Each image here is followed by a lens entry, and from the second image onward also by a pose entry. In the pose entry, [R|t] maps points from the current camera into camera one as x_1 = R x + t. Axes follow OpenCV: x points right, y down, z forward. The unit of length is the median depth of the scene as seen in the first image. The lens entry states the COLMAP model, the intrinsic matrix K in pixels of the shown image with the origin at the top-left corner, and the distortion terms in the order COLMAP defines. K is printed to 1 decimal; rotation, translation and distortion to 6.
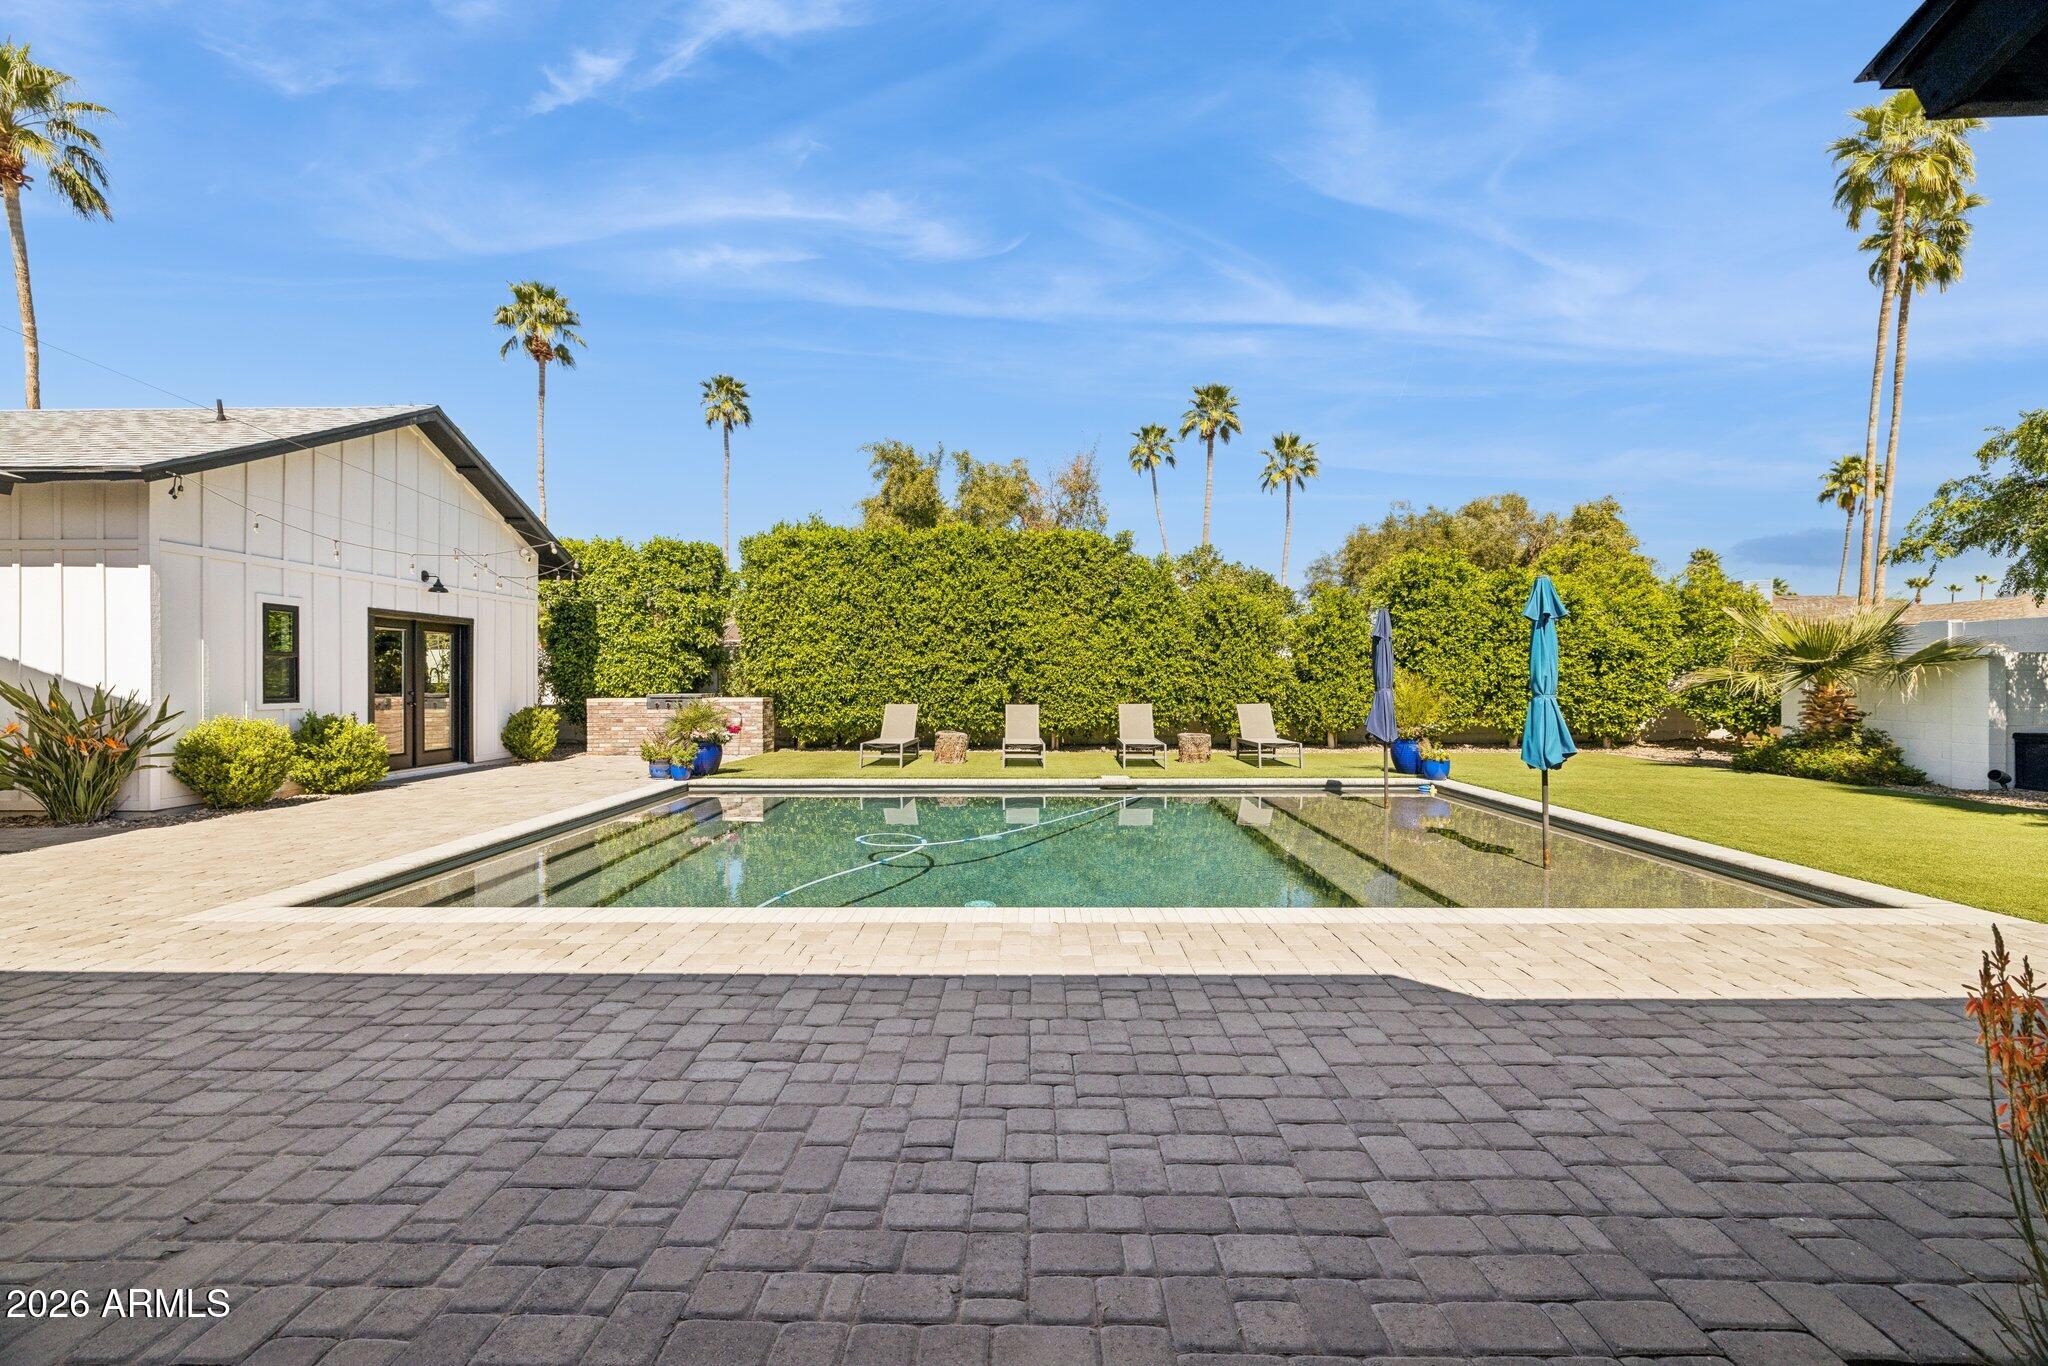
lens RADIAL K [[851.8, 0, 1024.0], [0, 851.8, 683.0], [0, 0, 1]] dist [0.001890, 0.000564]
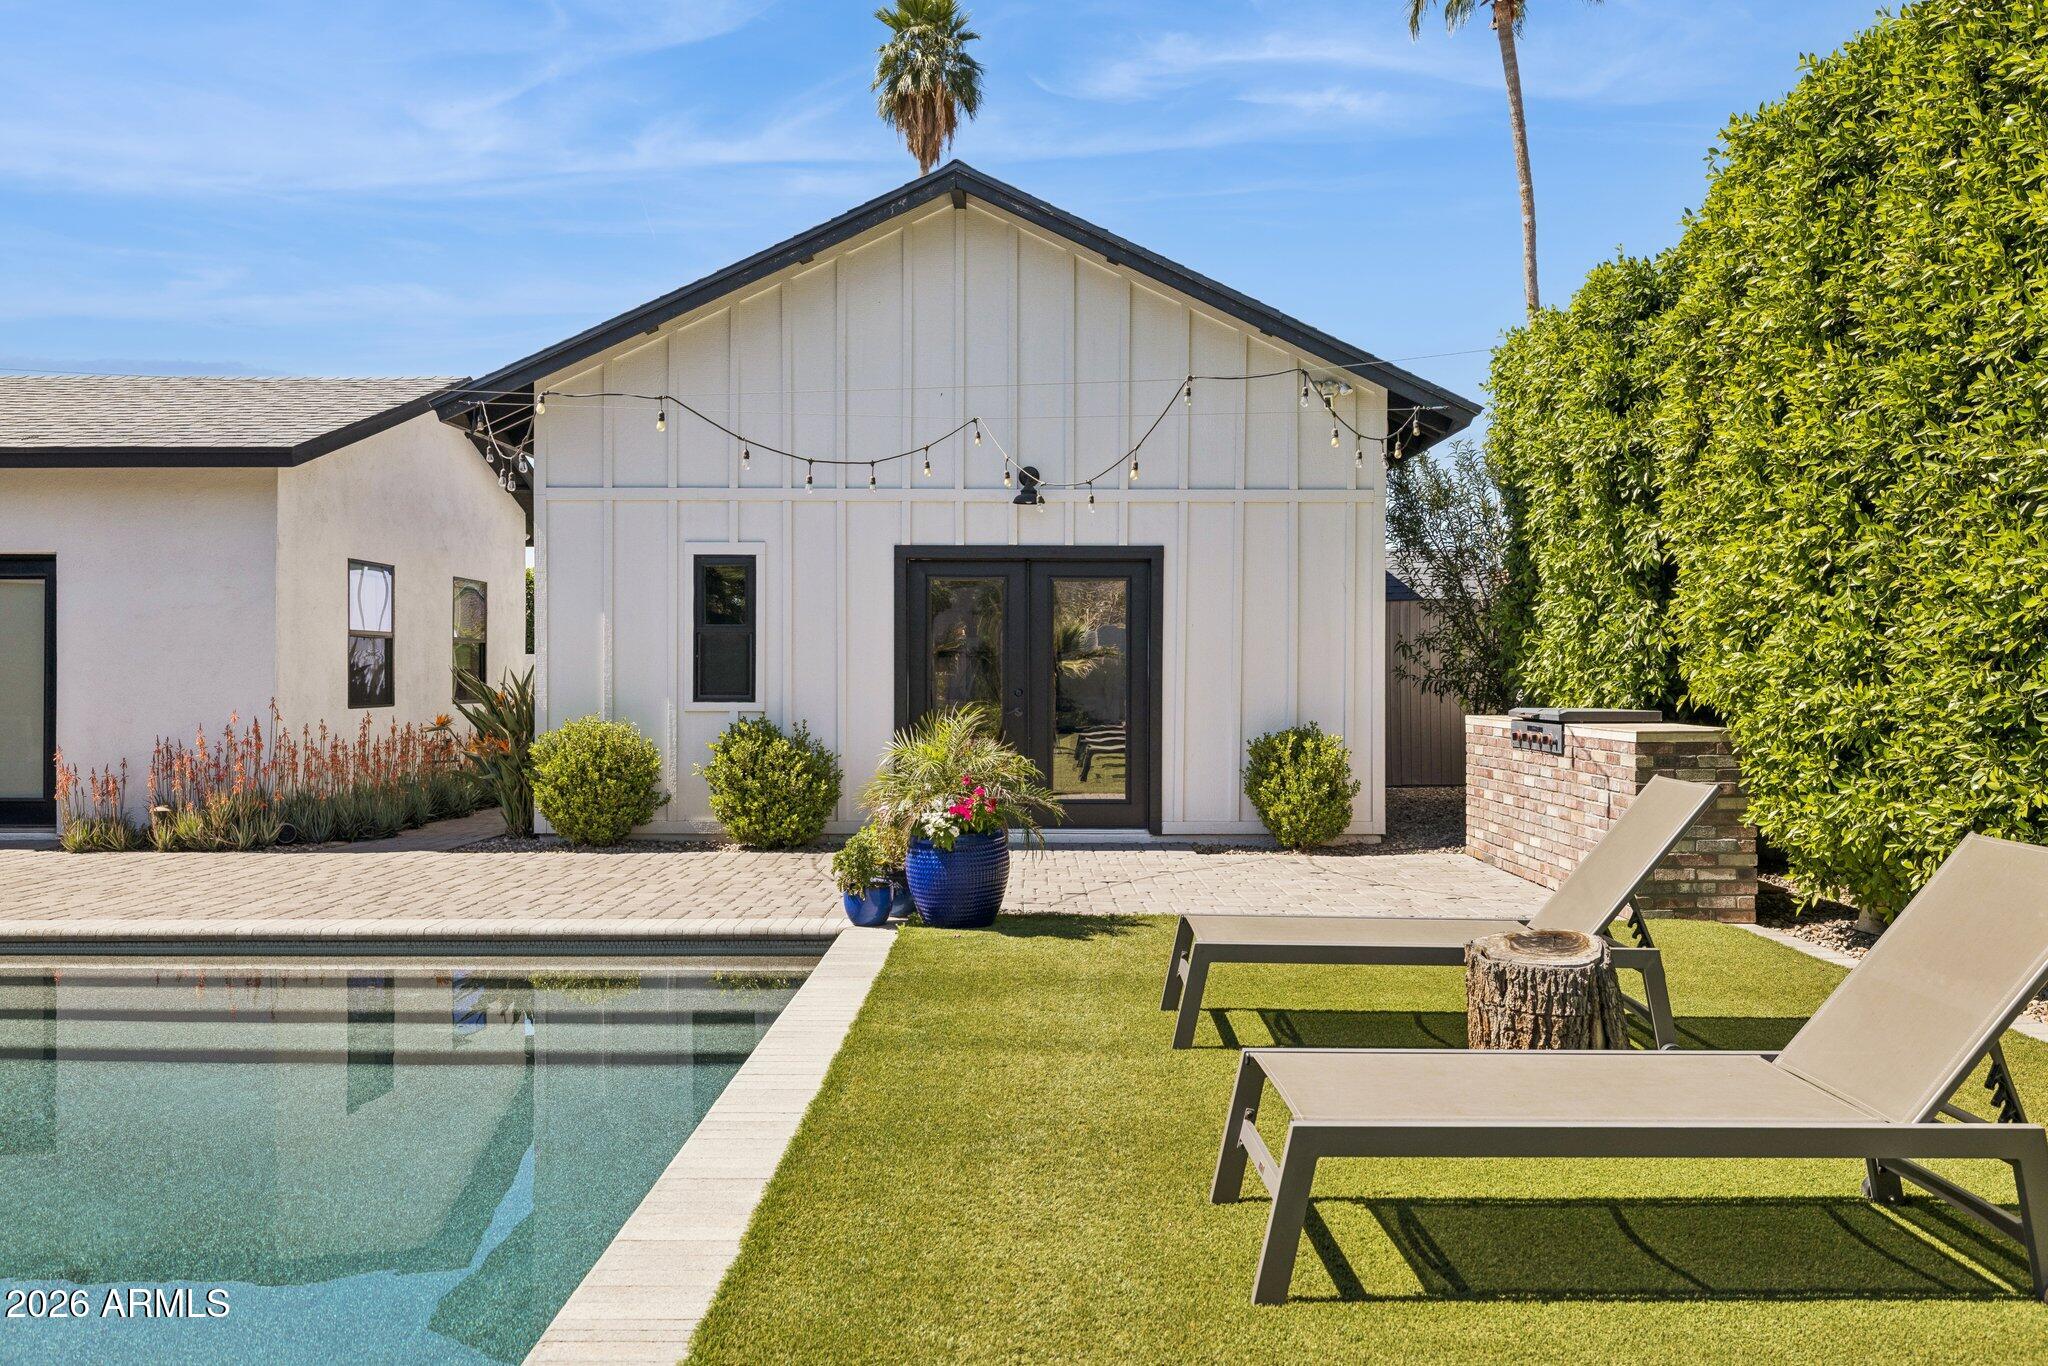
lens RADIAL K [[1534.7, 0, 1024.0], [0, 1534.7, 683.0], [0, 0, 1]] dist [0.002488, -0.007545]
pose [[0.040710, 0.009796, -0.999123, 0.257271], [-0.001959, 0.999951, 0.009724, -0.003424], [0.999169, 0.001561, 0.040727, 0.890957]]
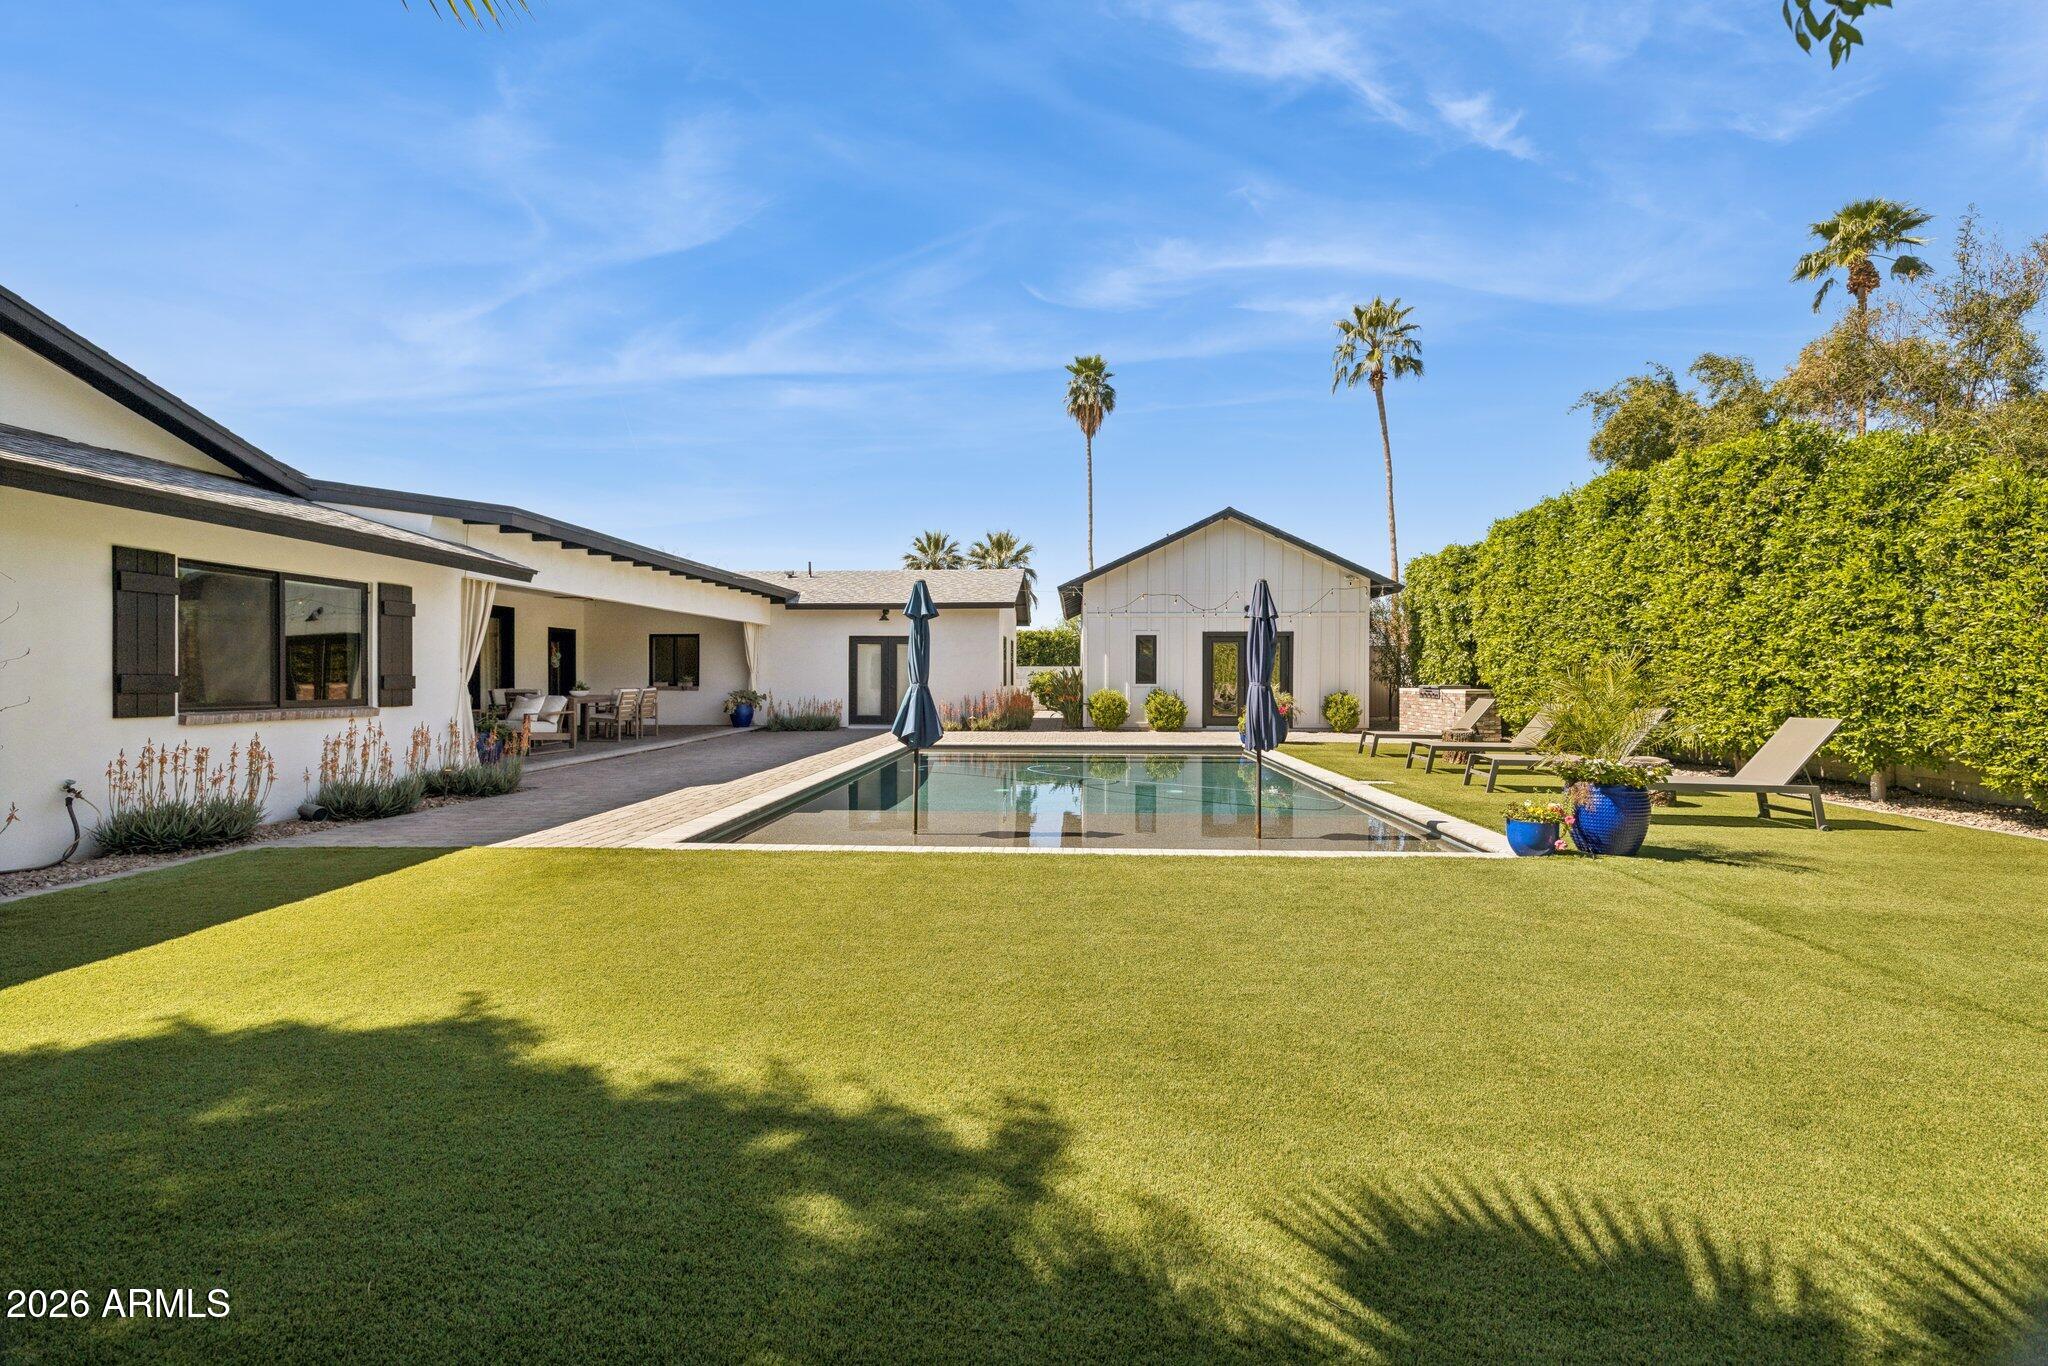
lens RADIAL K [[837.8, 0, 1024.0], [0, 837.8, 683.0], [0, 0, 1]] dist [0.000168, 0.000137]
pose [[-0.016519, 0.013060, -0.999778, 0.843287], [-0.001454, 0.999913, 0.013086, -0.003745], [0.999862, 0.001670, -0.016499, 0.558310]]
